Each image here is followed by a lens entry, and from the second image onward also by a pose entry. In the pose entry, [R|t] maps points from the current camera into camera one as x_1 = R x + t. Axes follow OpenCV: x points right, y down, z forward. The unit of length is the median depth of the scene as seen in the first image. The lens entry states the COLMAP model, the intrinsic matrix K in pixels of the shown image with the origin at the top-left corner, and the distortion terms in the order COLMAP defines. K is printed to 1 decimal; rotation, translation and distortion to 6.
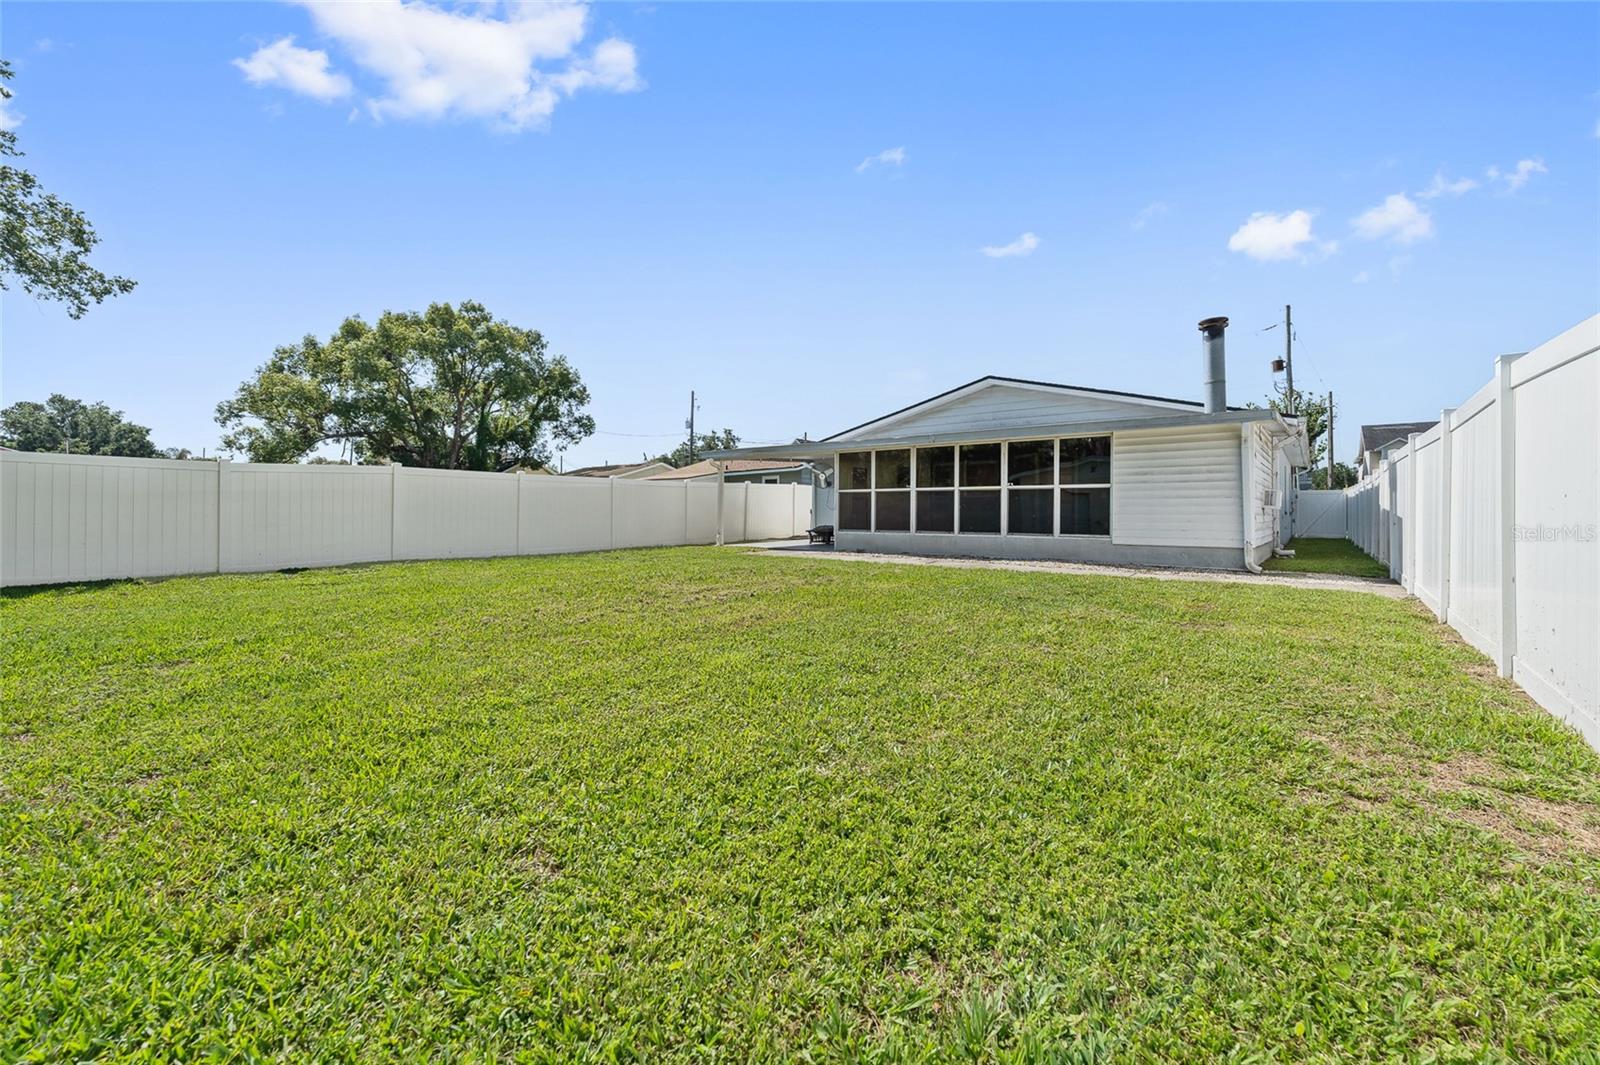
lens RADIAL K [[655.8, 0, 799.8], [0, 655.8, 515.3], [0, 0, 1]] dist [0.067572, -0.000033]
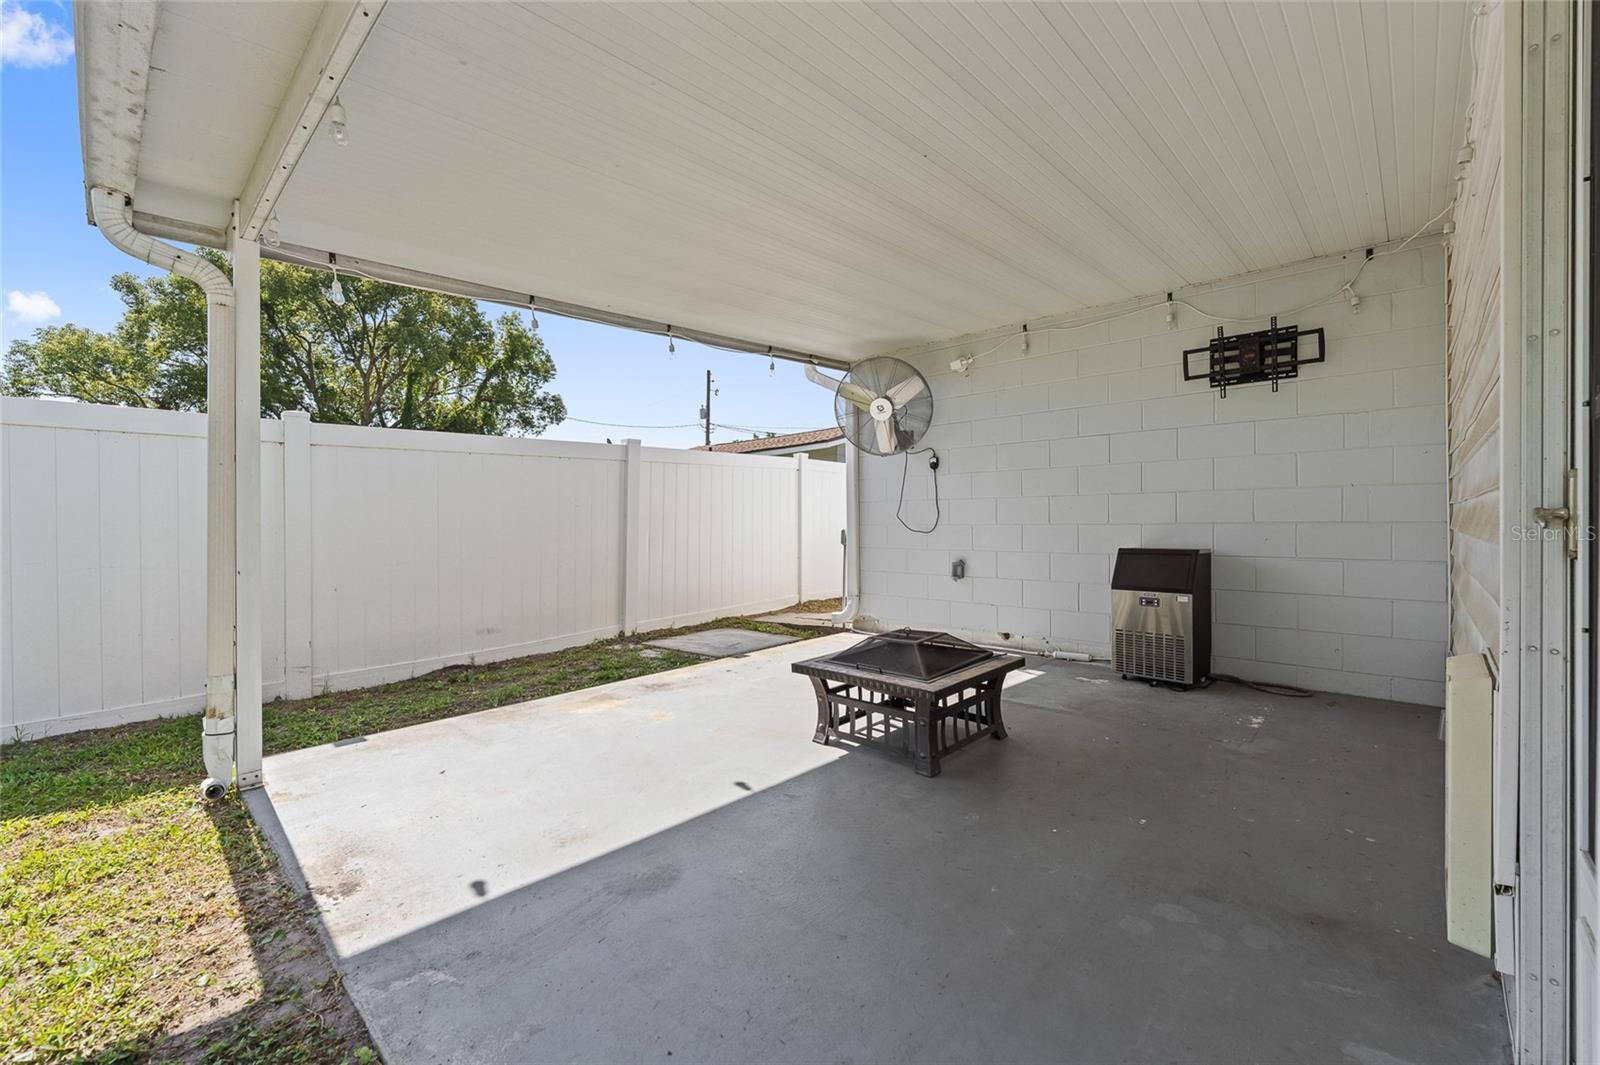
lens RADIAL K [[655.8, 0, 799.8], [0, 655.8, 515.3], [0, 0, 1]] dist [0.067572, -0.000033]
pose [[0.996553, -0.000646, -0.082951, 0.009623], [-0.000968, 0.999811, -0.019419, -0.004705], [0.082948, 0.019433, 0.996364, 0.298569]]
